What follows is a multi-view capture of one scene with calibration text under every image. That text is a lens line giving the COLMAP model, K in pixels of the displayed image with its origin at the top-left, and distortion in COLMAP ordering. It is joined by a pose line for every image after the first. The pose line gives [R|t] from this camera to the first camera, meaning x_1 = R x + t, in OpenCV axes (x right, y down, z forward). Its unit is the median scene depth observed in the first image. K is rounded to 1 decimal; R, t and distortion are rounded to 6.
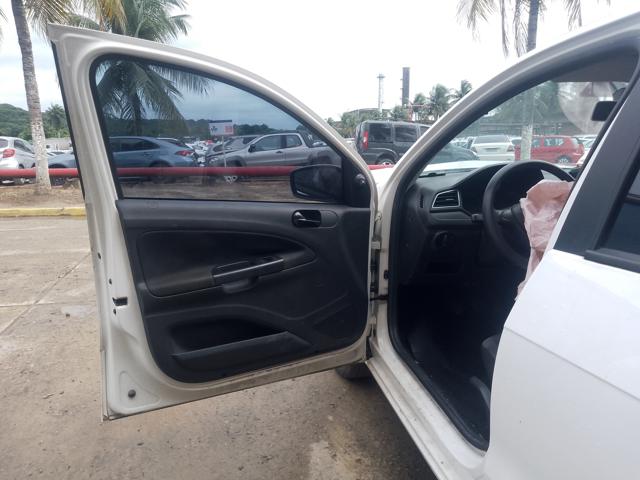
lens RADIAL K [[475.3, 0, 313.9], [0, 475.3, 237.0], [0, 0, 1]] dist [0.007846, -0.008194]
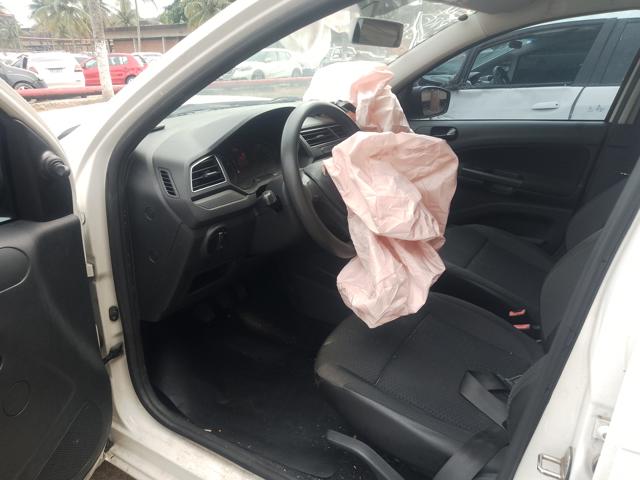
lens RADIAL K [[475.3, 0, 305.2], [0, 475.3, 236.9], [0, 0, 1]] dist [0.007846, -0.008194]
pose [[0.655249, -0.260604, 0.709037, -0.088717], [0.143057, 0.964433, 0.222270, -0.115273], [-0.741743, -0.044209, 0.669225, 0.482171]]
